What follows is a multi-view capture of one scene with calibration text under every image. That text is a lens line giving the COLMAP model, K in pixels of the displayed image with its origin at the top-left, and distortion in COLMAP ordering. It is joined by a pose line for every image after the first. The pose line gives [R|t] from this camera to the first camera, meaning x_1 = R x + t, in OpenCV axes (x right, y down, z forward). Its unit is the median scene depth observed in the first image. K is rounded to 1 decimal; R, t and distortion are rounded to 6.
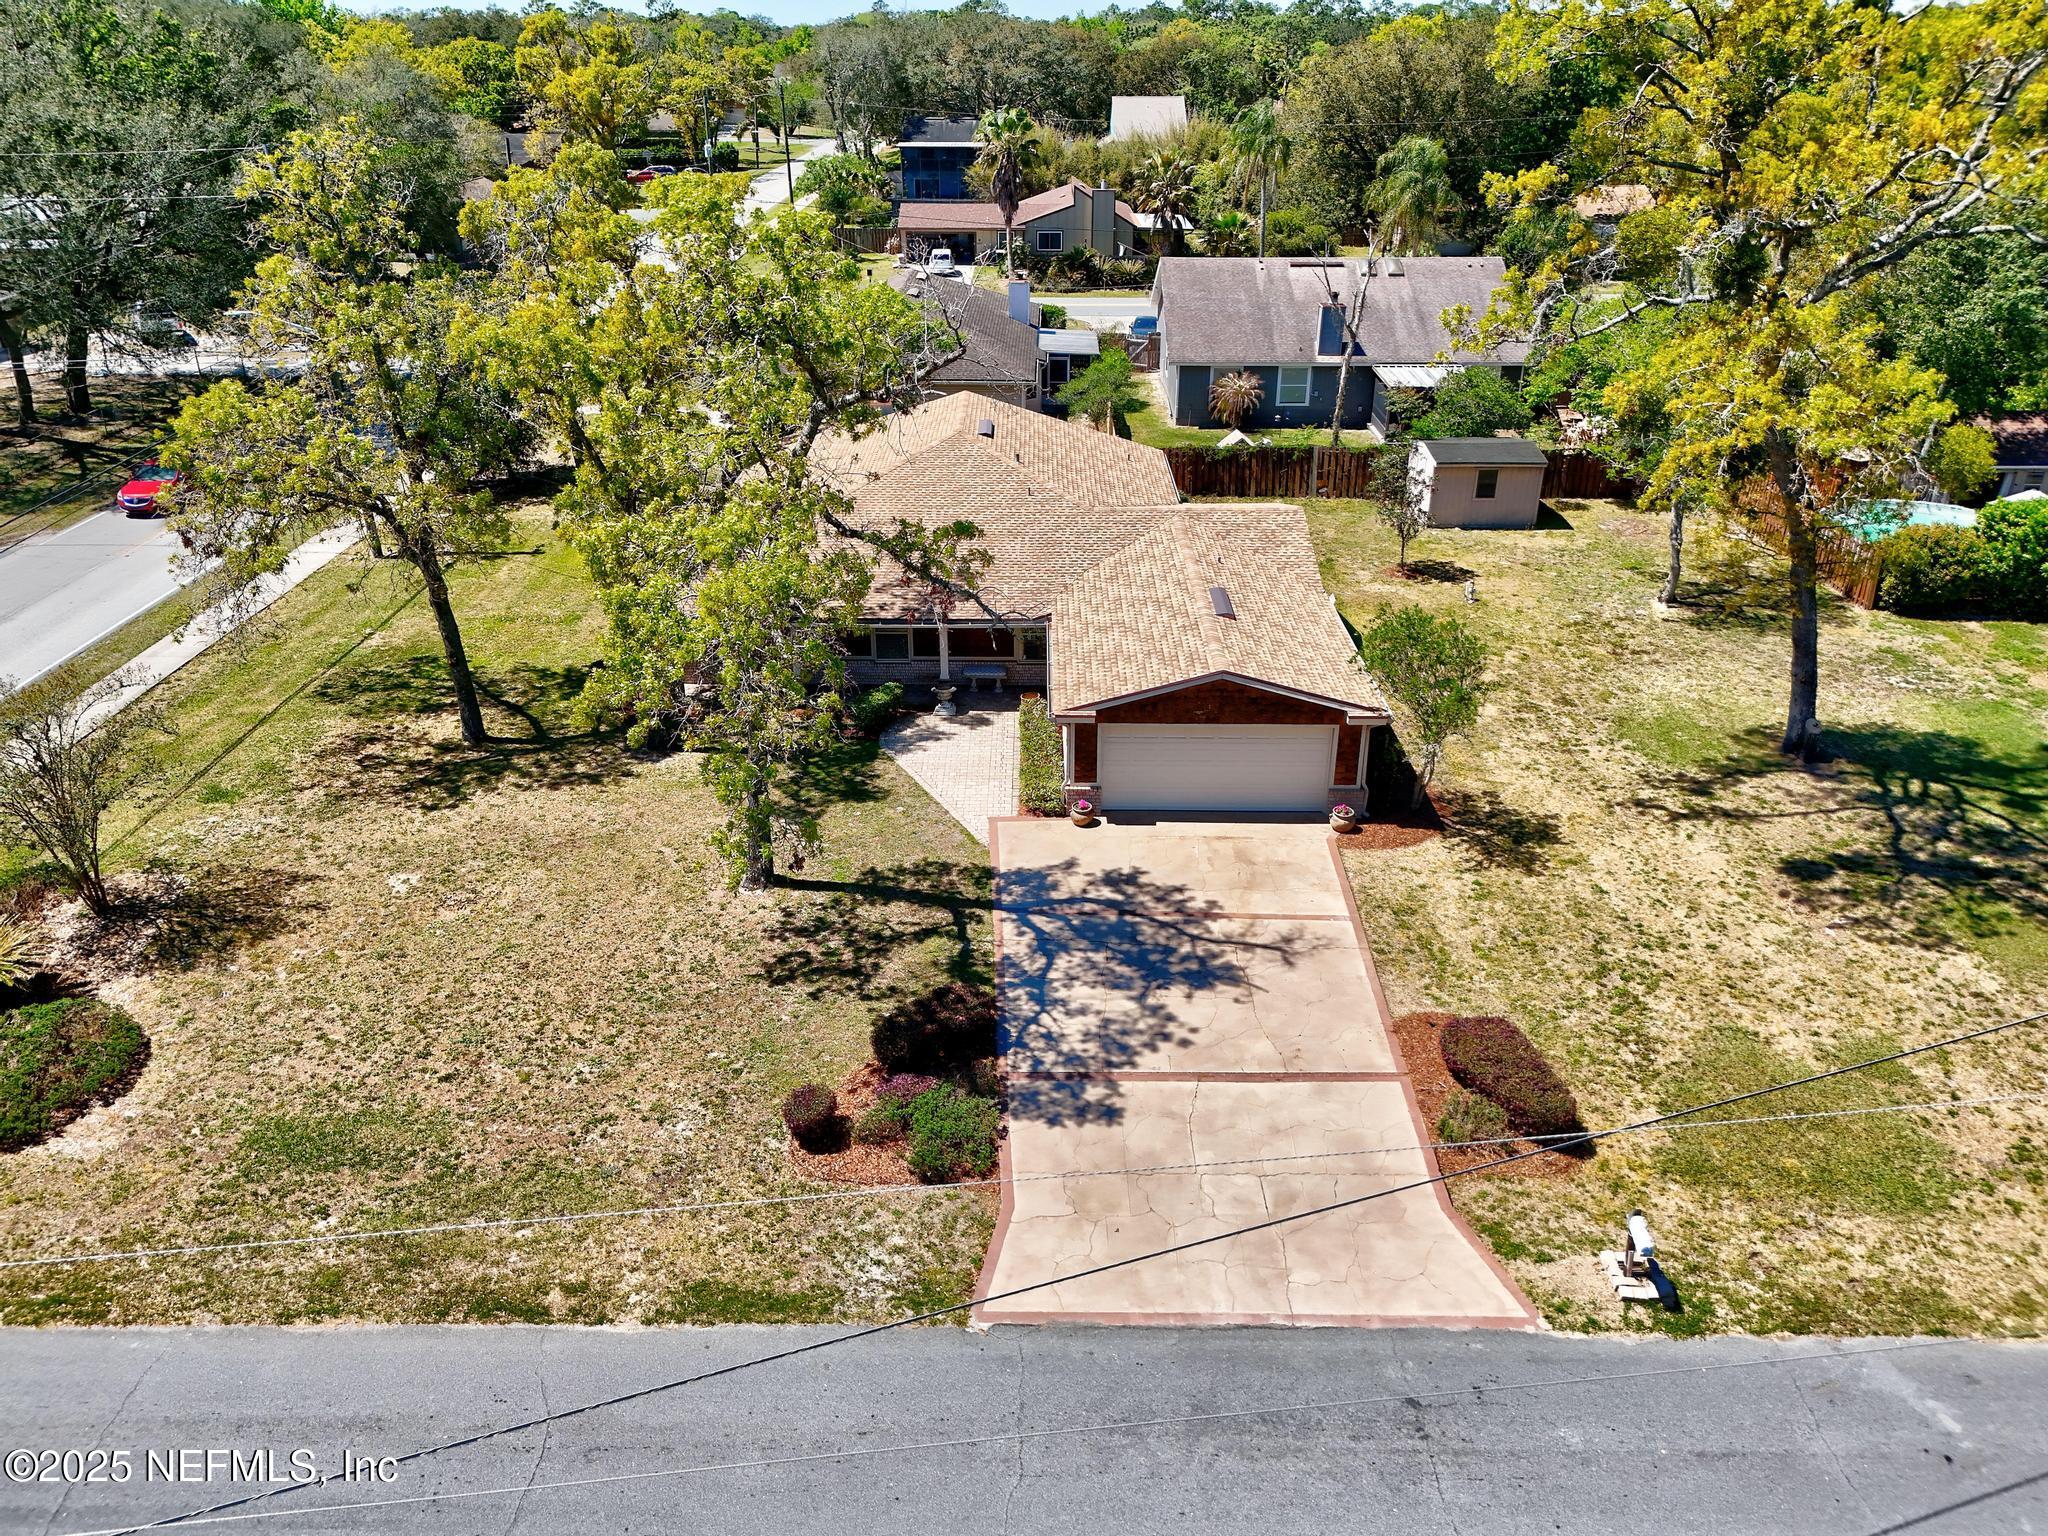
lens RADIAL K [[1508.1, 0, 1031.5], [0, 1508.1, 762.9], [0, 0, 1]] dist [0.065589, -0.057502]
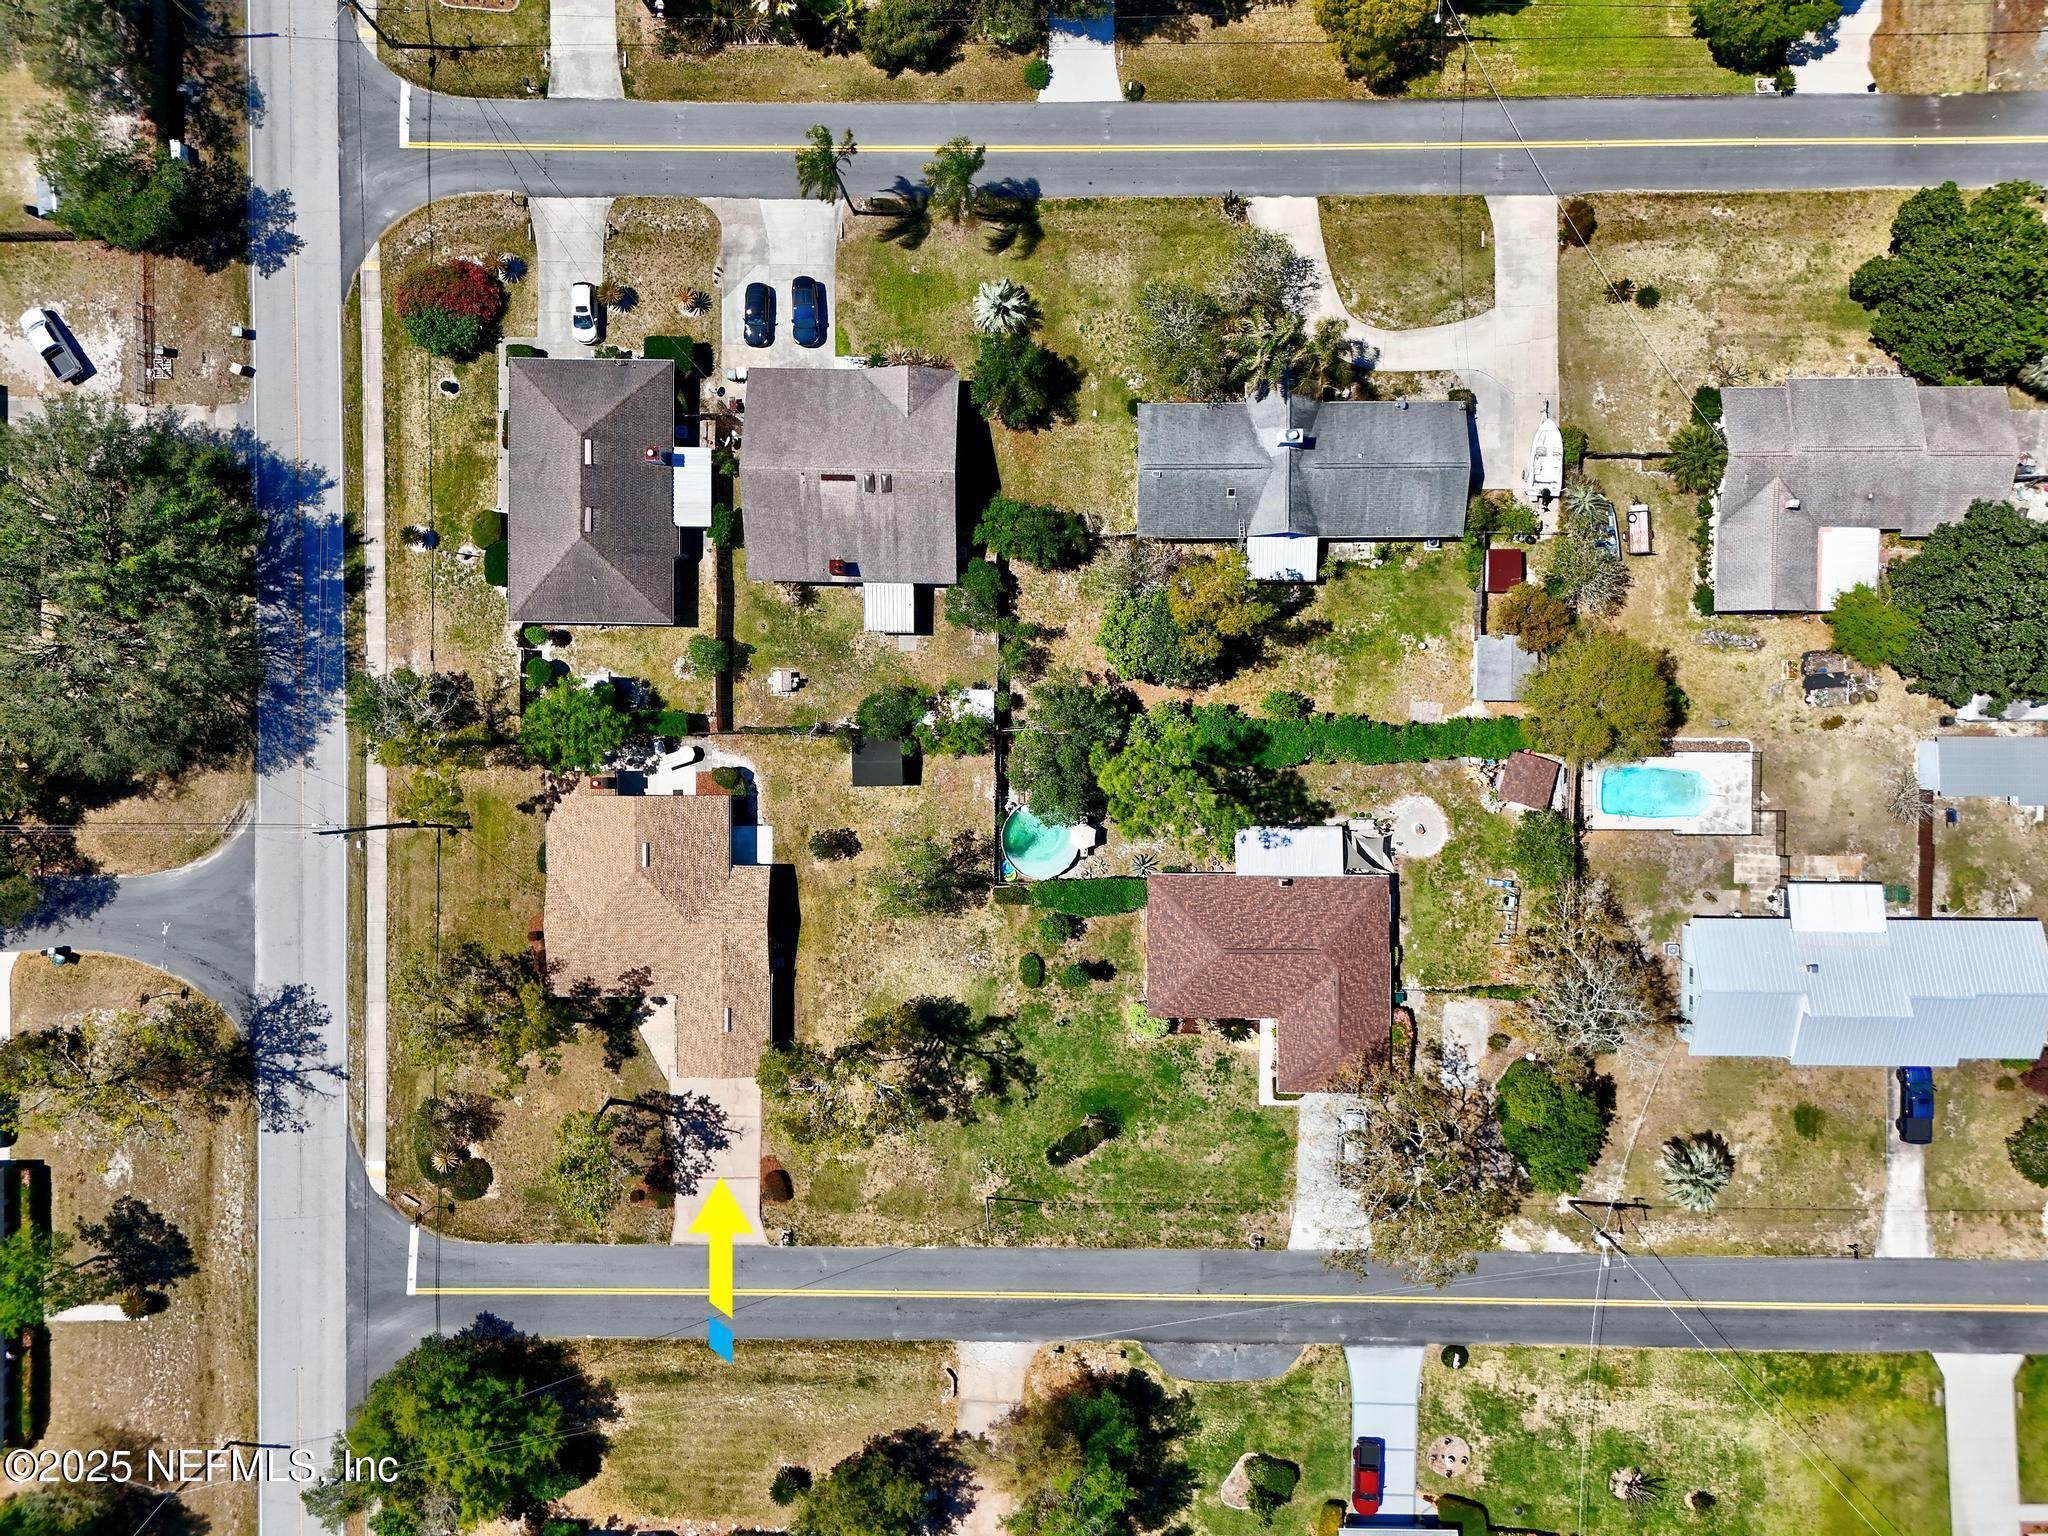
lens RADIAL K [[1508.1, 0, 1033.1], [0, 1508.1, 752.3], [0, 0, 1]] dist [0.065589, -0.057502]
pose [[0.999953, -0.001608, -0.009568, 1.005597], [0.009384, 0.410786, 0.911683, -4.081701], [0.002464, -0.911730, 0.410782, 0.230991]]
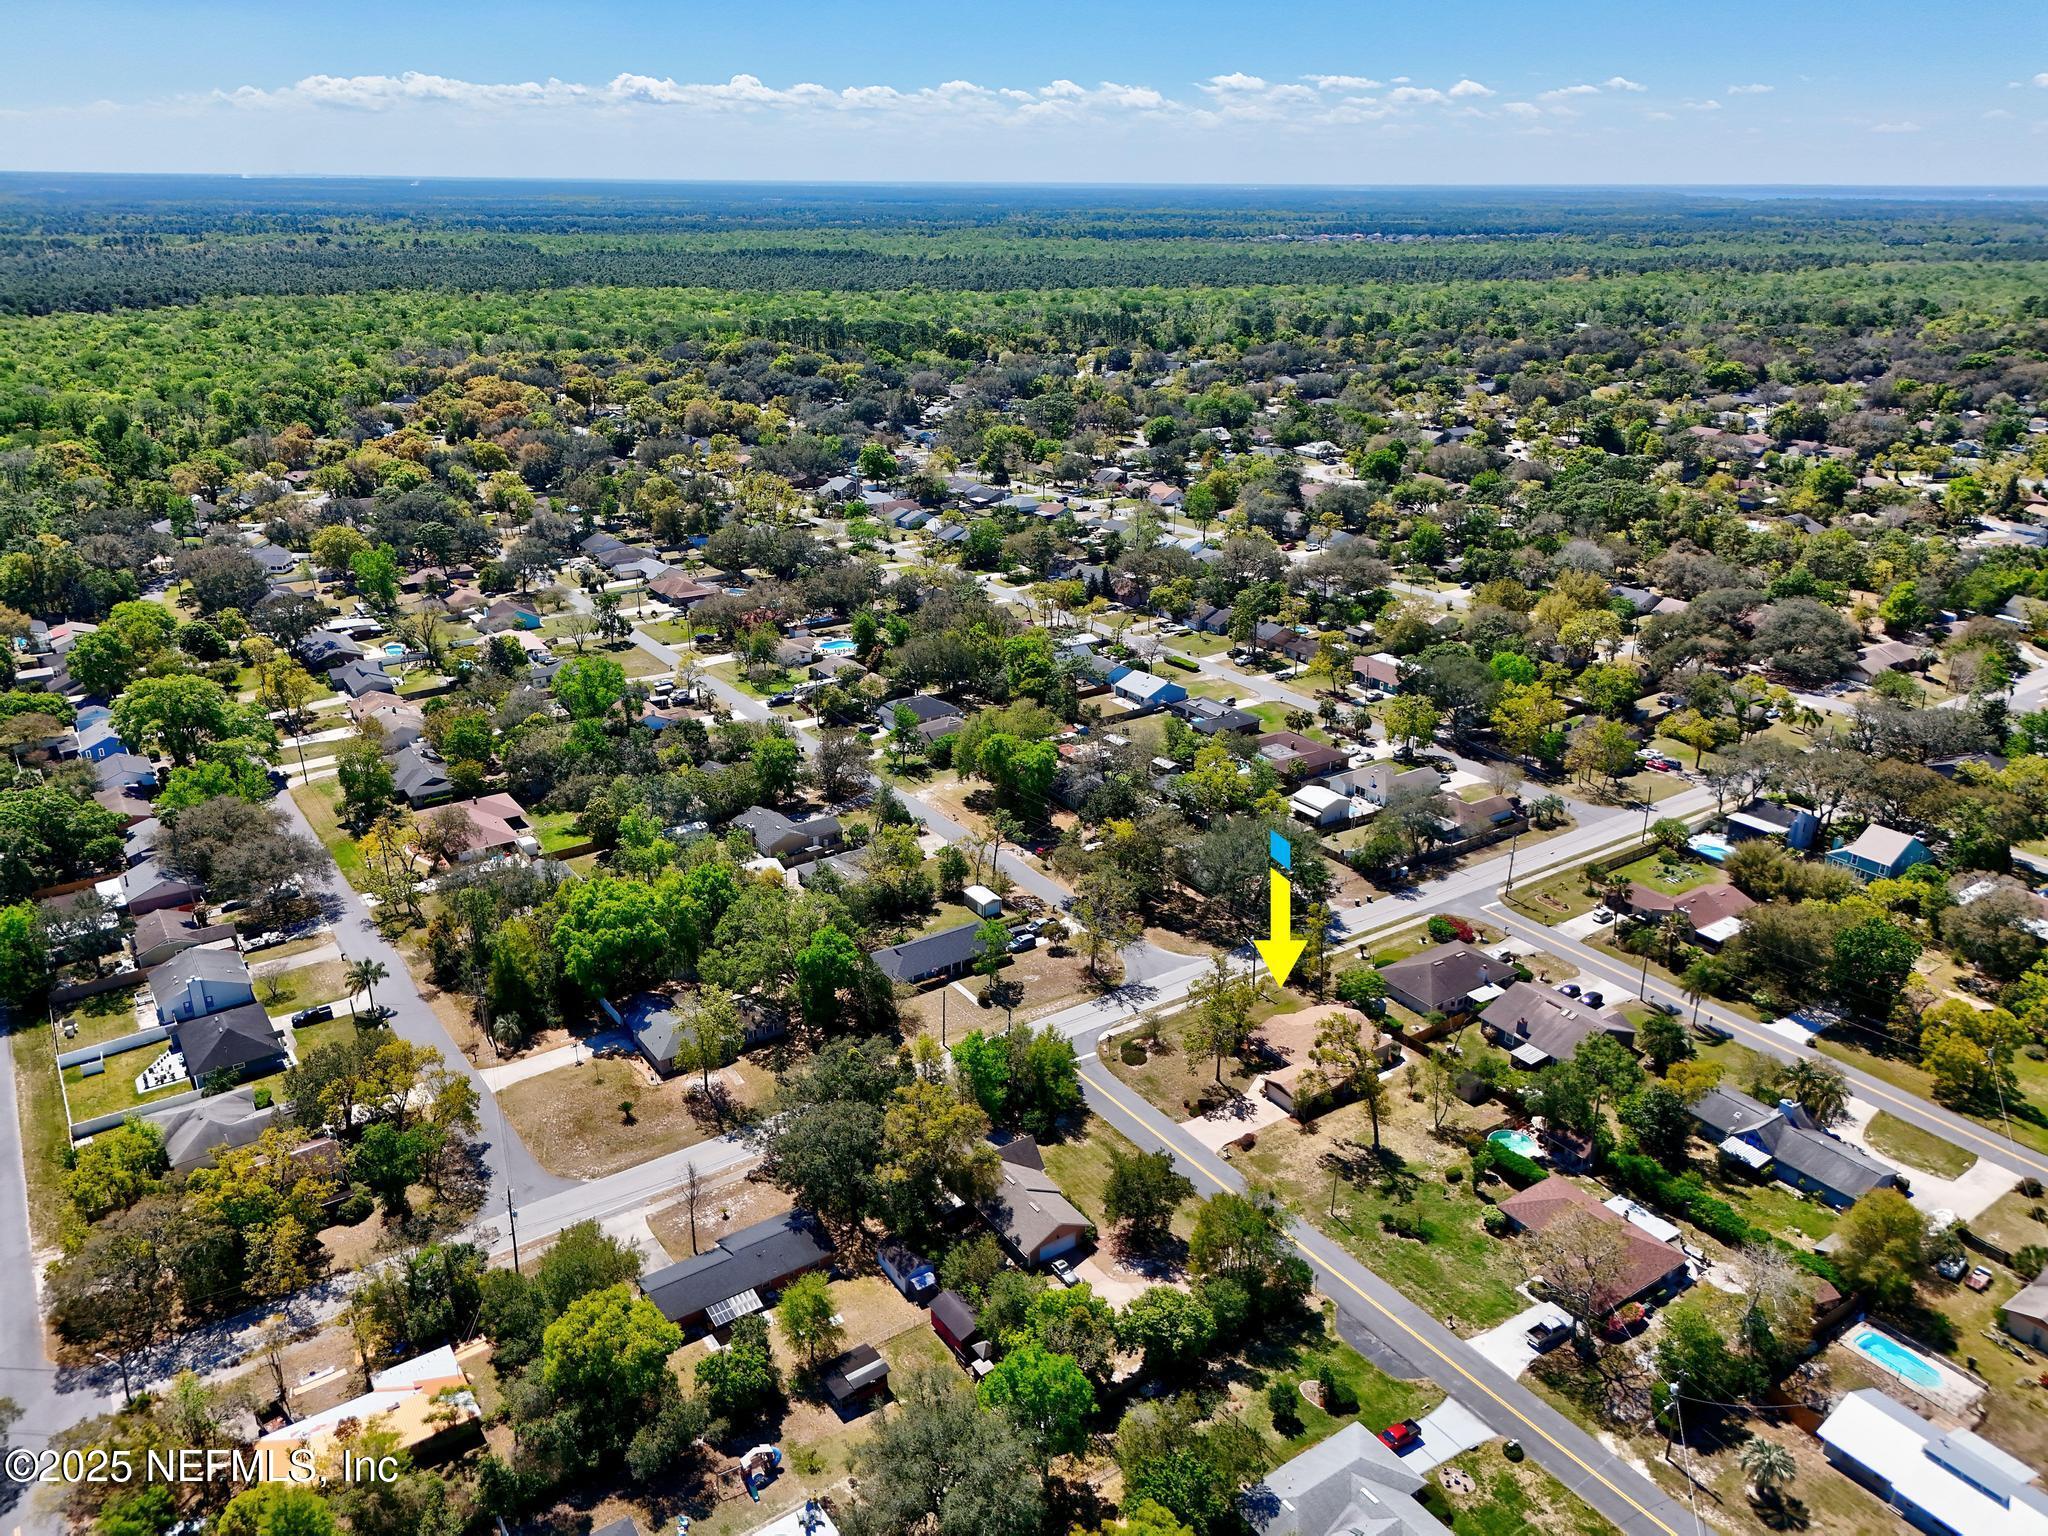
lens RADIAL K [[1508.1, 0, 1027.4], [0, 1508.1, 768.5], [0, 0, 1]] dist [0.065589, -0.057502]
pose [[0.571544, 0.305422, -0.761613, 4.453815], [-0.362364, 0.926690, 0.099689, -1.730504], [0.736227, 0.219004, 0.640318, -4.698489]]
